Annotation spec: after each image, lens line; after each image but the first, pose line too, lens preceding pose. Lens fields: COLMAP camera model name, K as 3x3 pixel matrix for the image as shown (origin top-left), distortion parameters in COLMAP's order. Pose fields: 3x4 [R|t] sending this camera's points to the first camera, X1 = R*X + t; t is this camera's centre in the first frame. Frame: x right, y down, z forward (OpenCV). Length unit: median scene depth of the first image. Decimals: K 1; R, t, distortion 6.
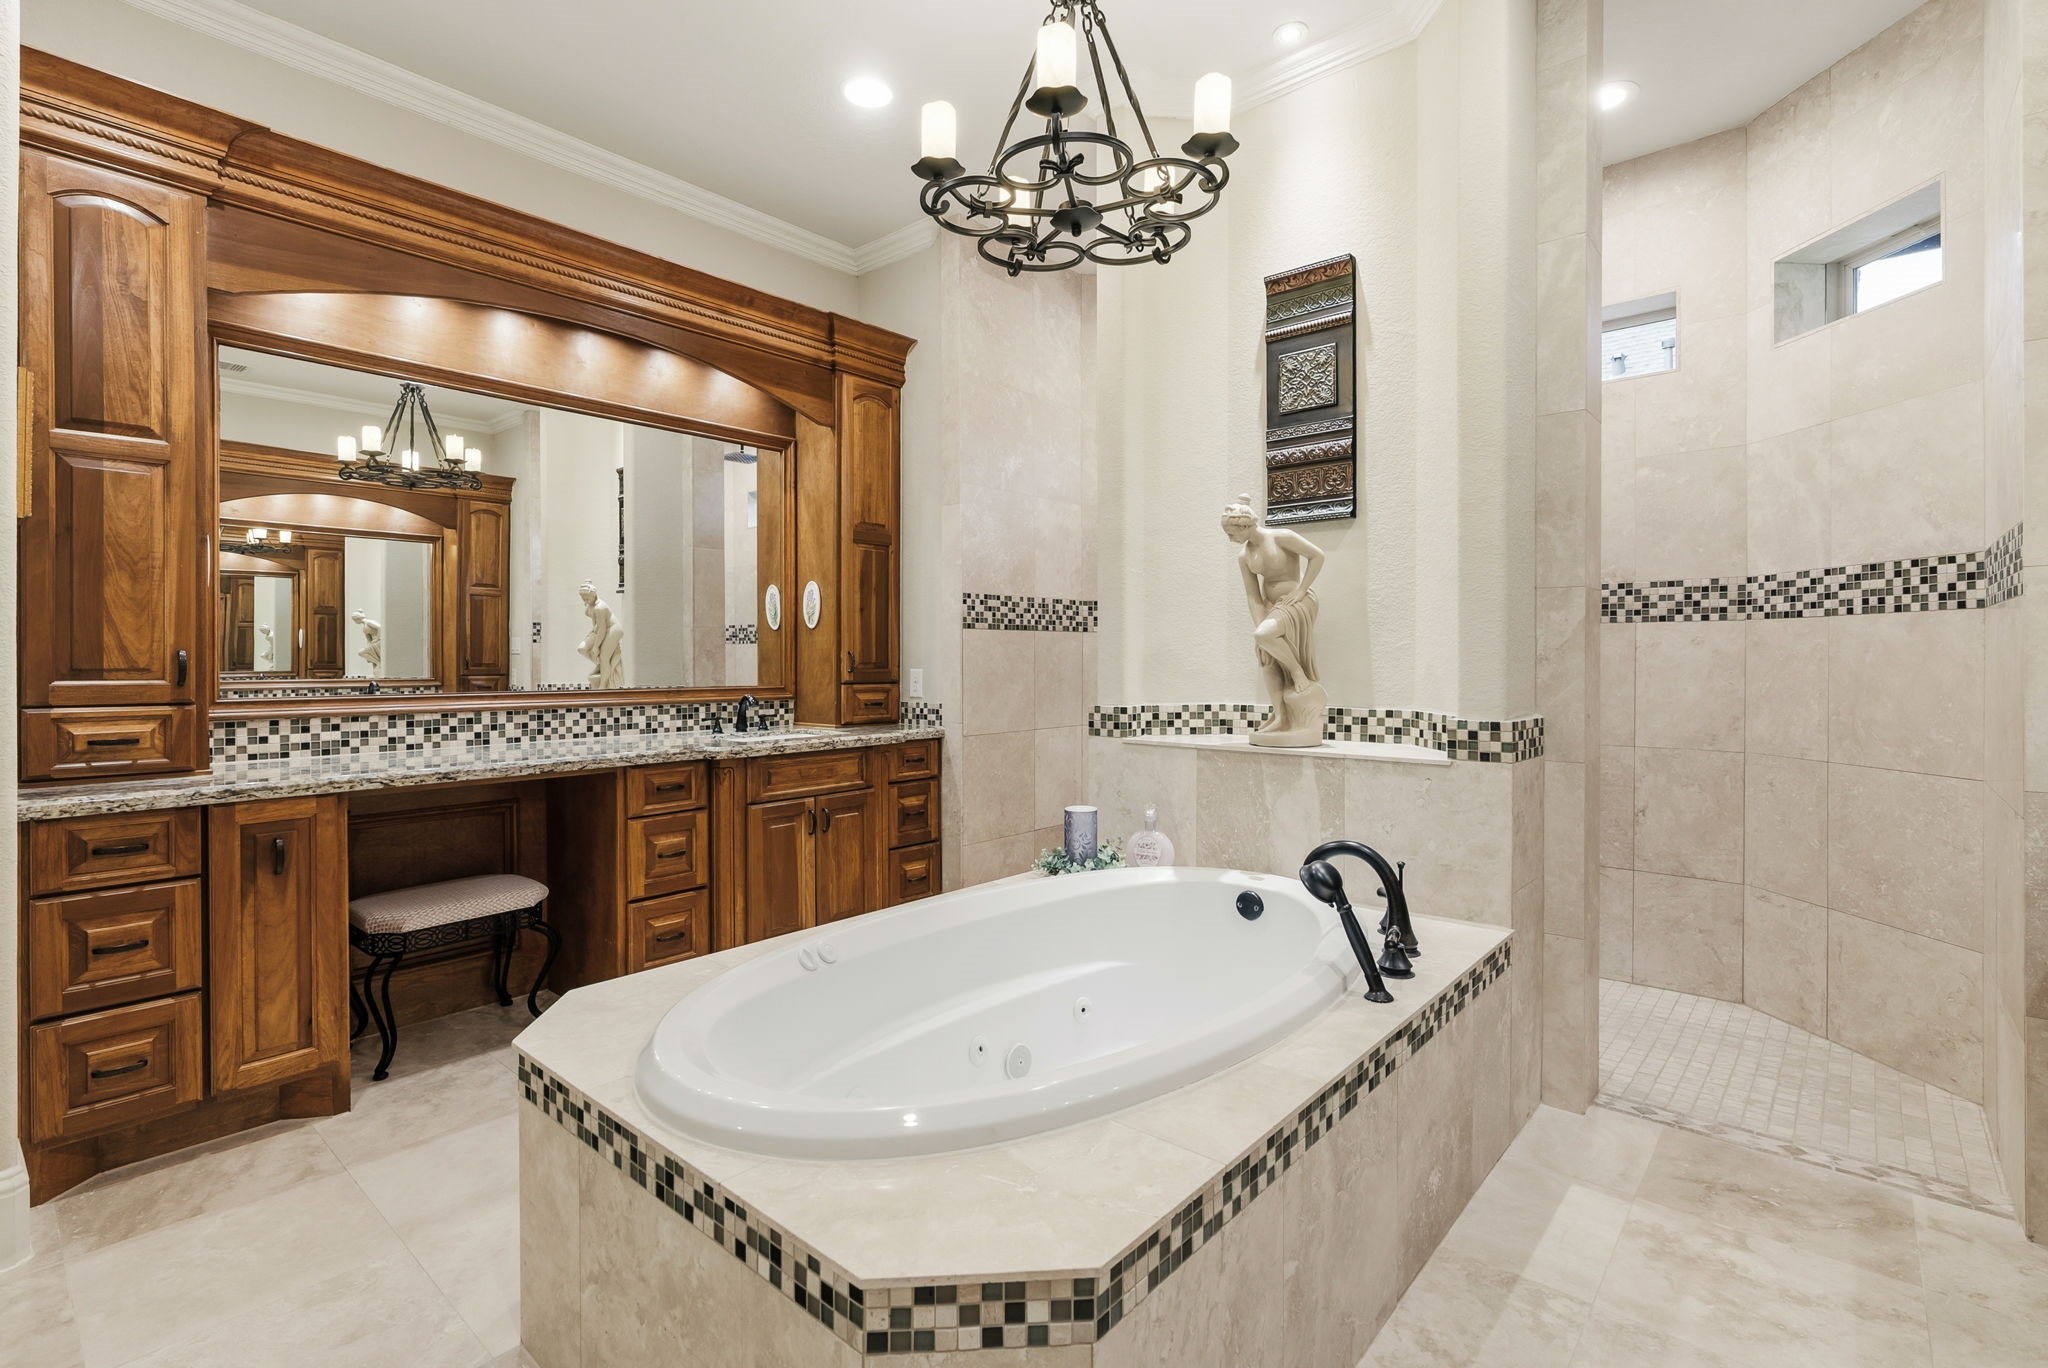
lens RADIAL K [[931.5, 0, 1030.9], [0, 931.5, 669.1], [0, 0, 1]] dist [-0.002076, -0.001082]
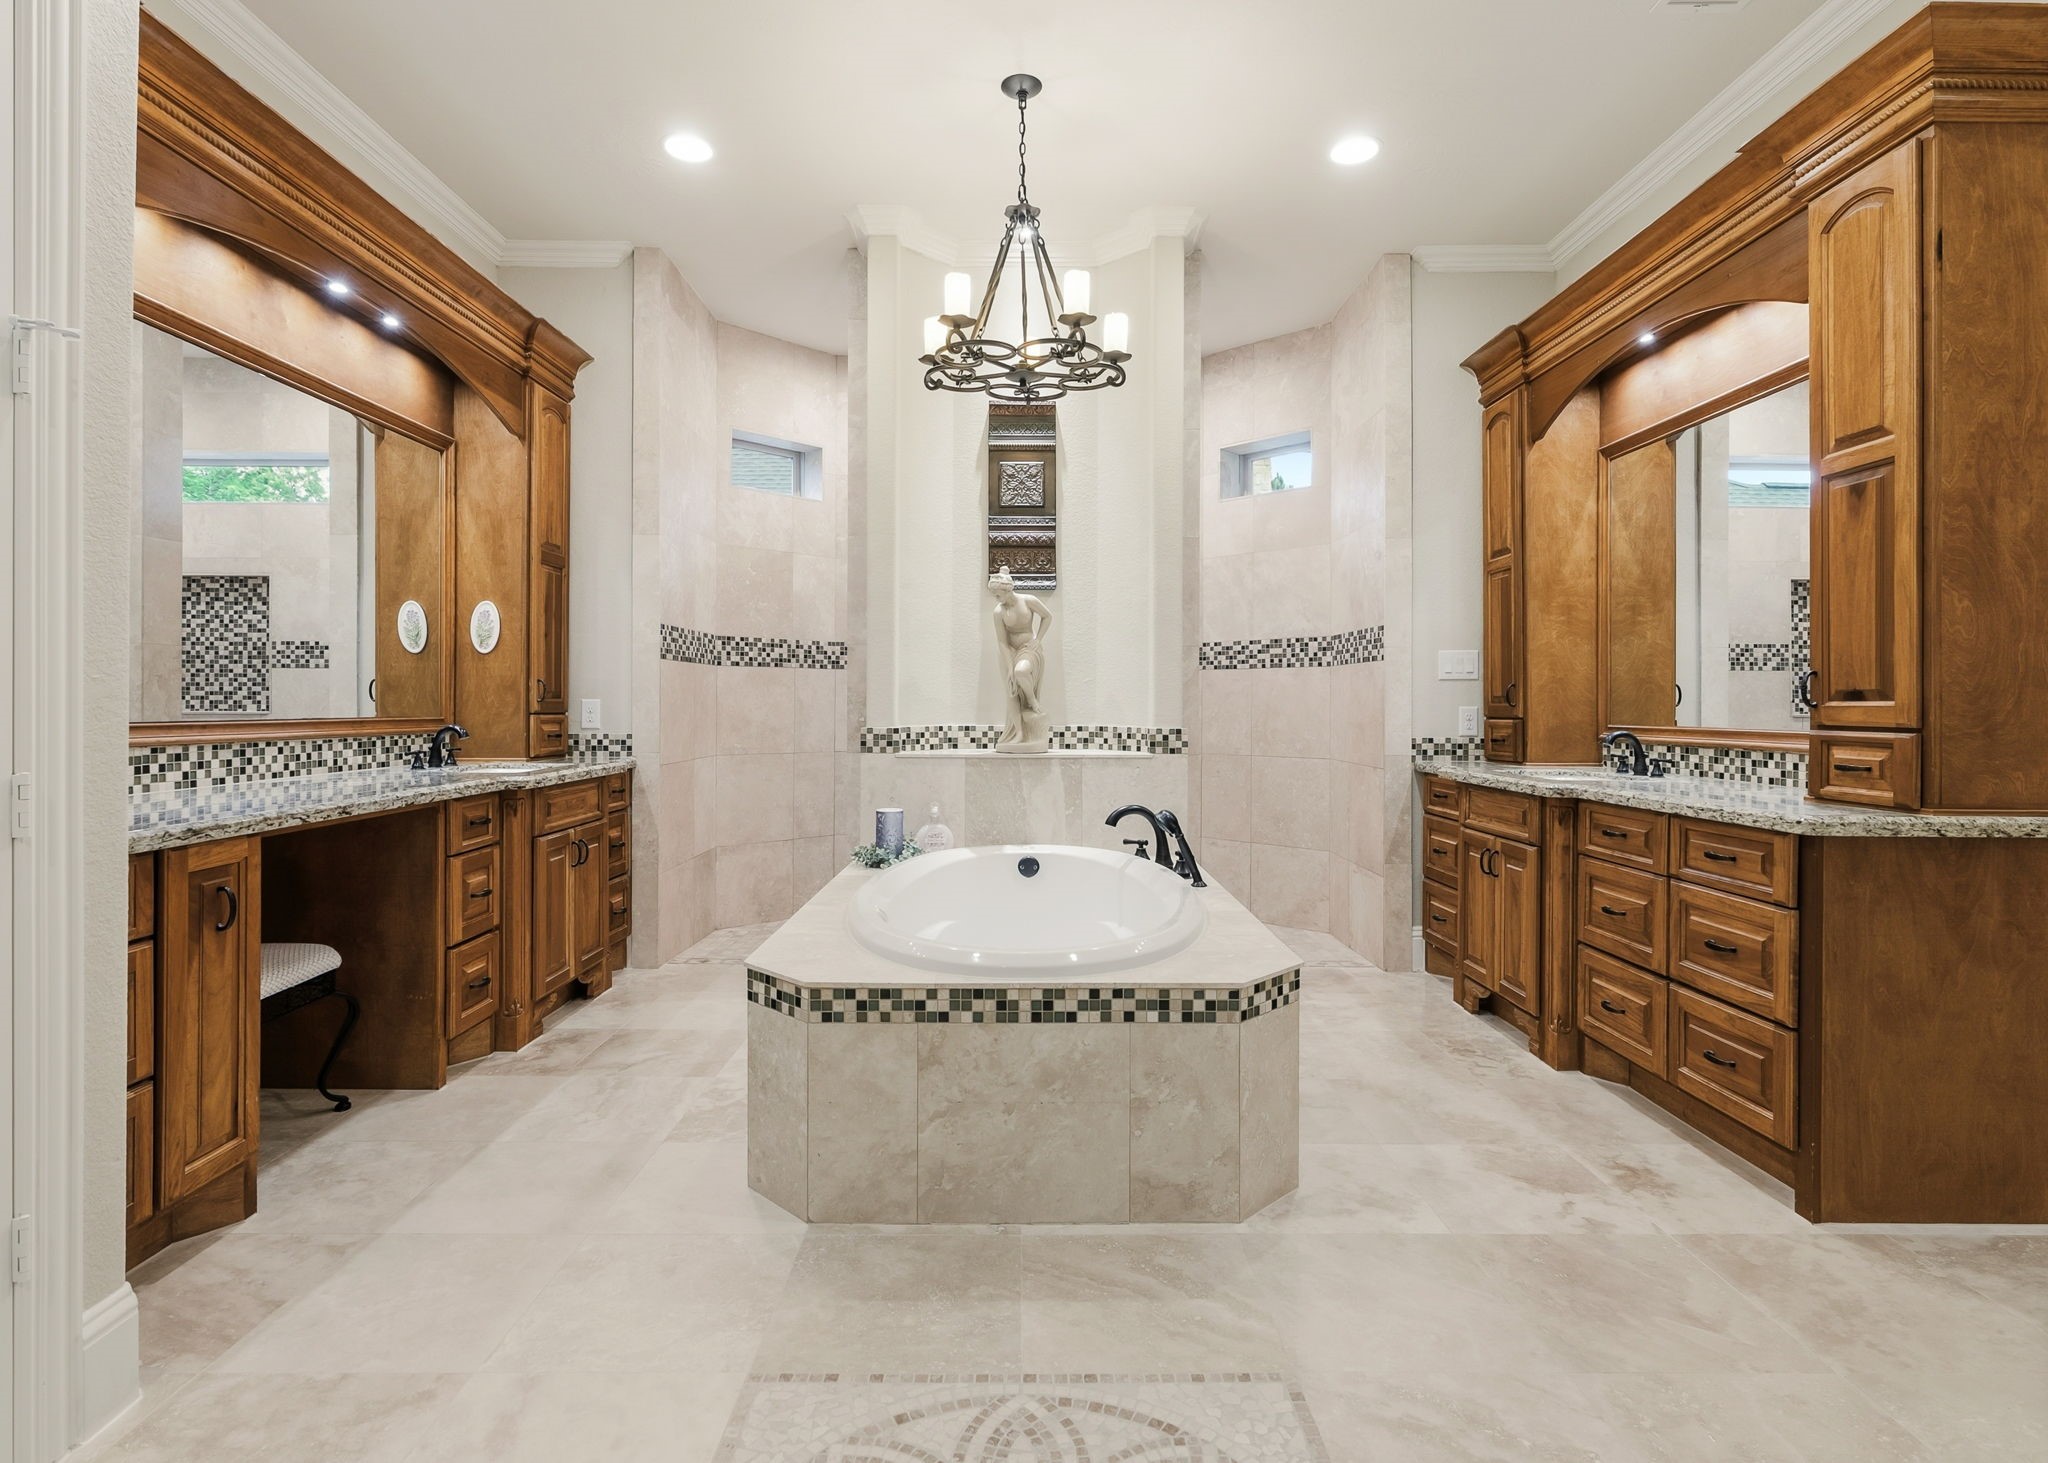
lens RADIAL K [[1015.9, 0, 1021.9], [0, 1015.9, 713.2], [0, 0, 1]] dist [-0.004730, 0.001340]
pose [[0.756443, -0.002563, 0.654054, -0.660178], [0.003374, 0.999994, 0.000017, 0.022228], [-0.654051, 0.002193, 0.756448, -0.118253]]
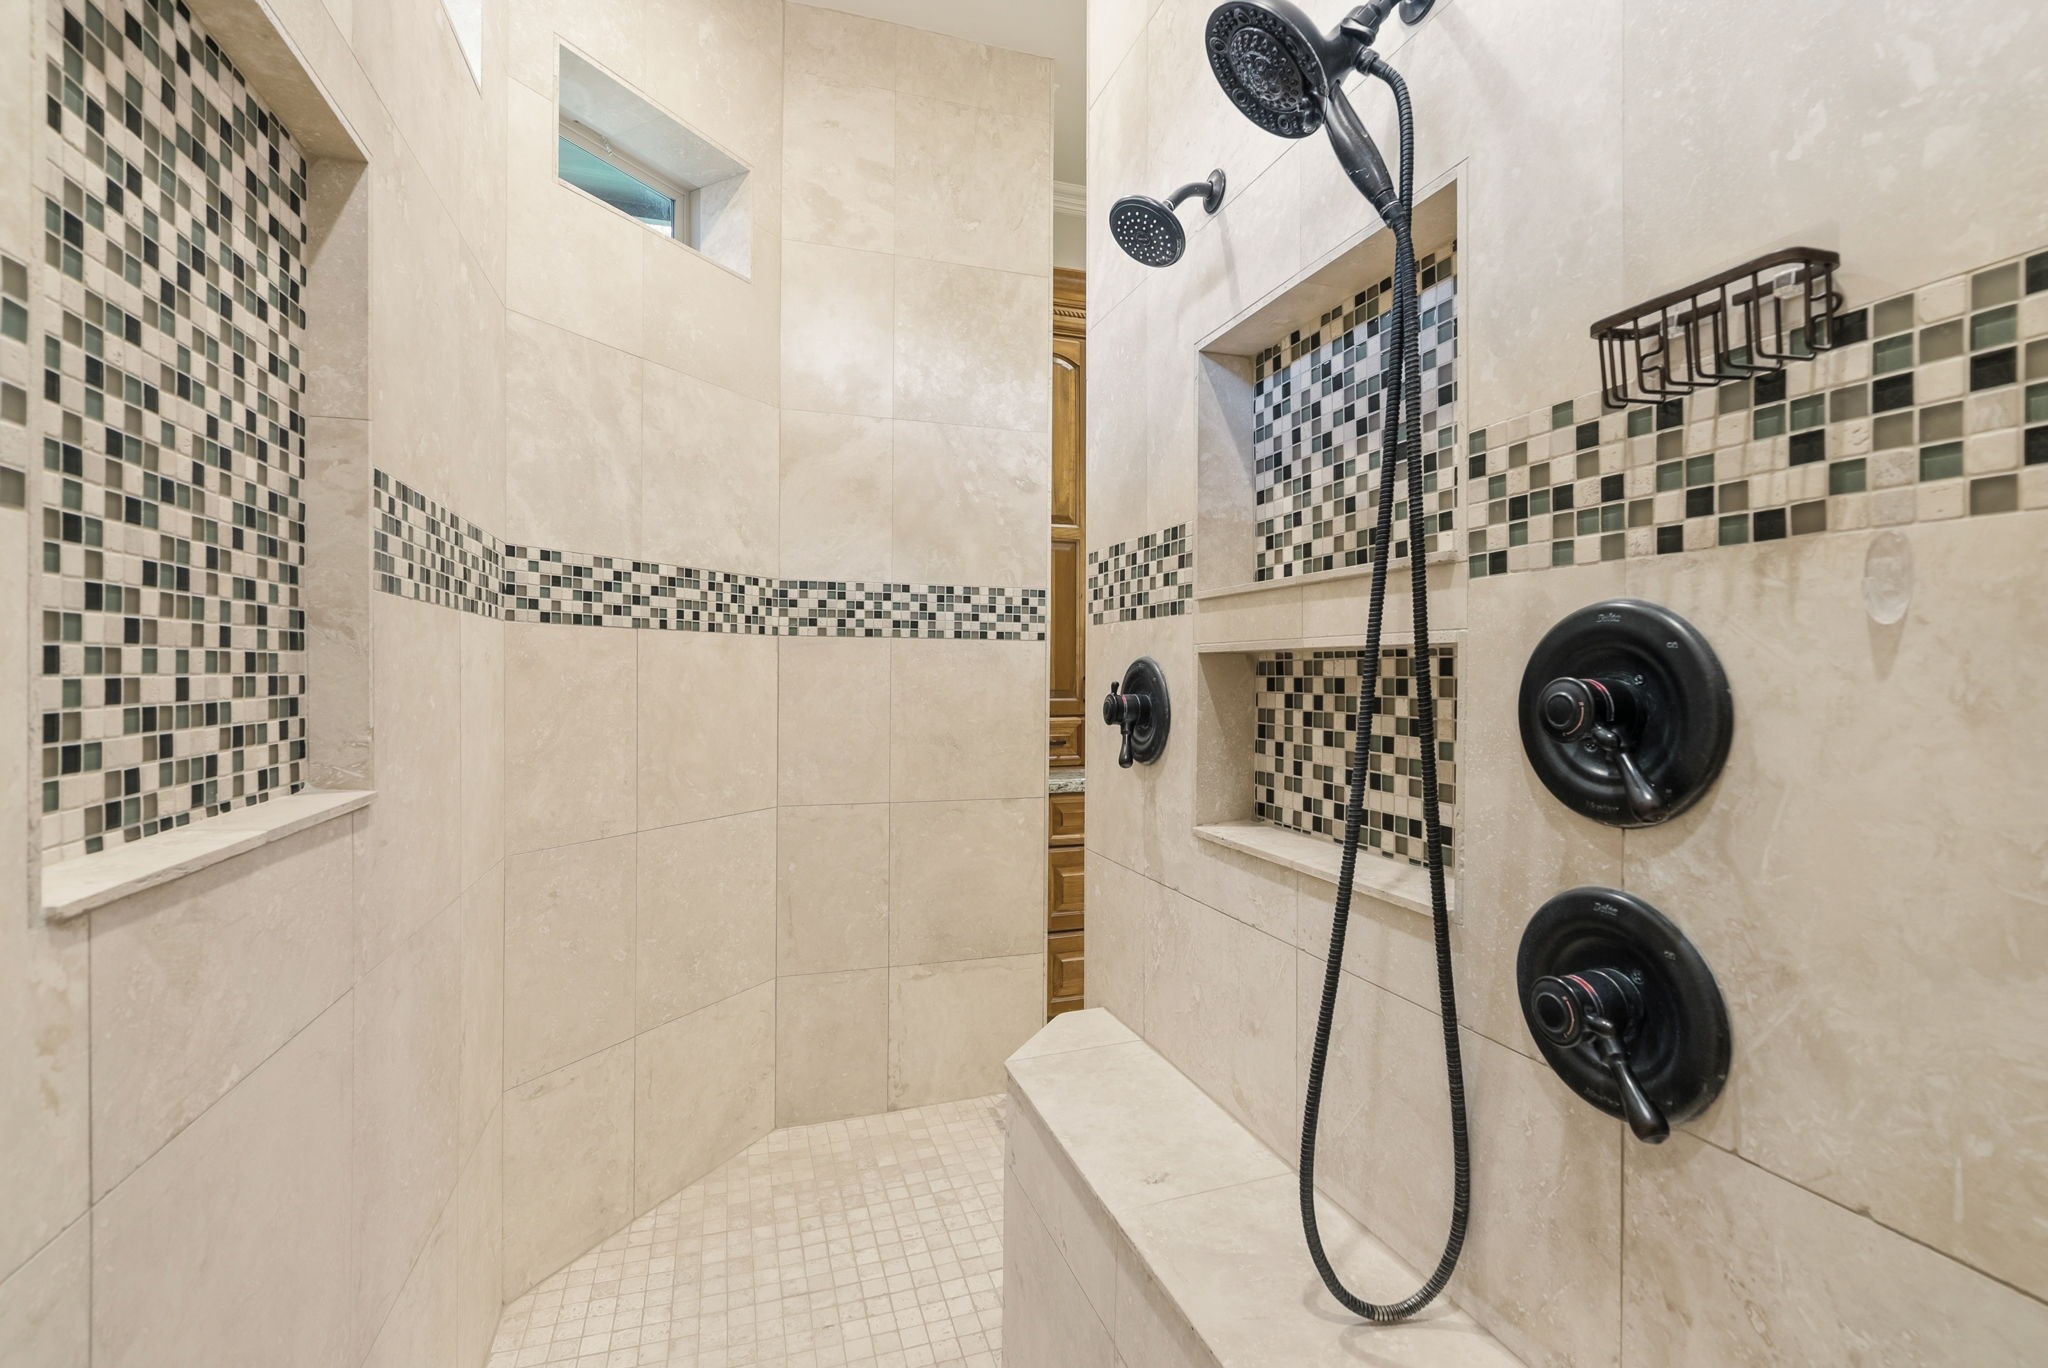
lens RADIAL K [[931.5, 0, 1018.7], [0, 931.5, 675.8], [0, 0, 1]] dist [-0.002076, -0.001082]
pose [[-0.858816, -0.002118, 0.512280, 0.238980], [0.003901, 0.999935, 0.010674, -0.026906], [-0.512270, 0.011165, -0.858752, 1.469277]]
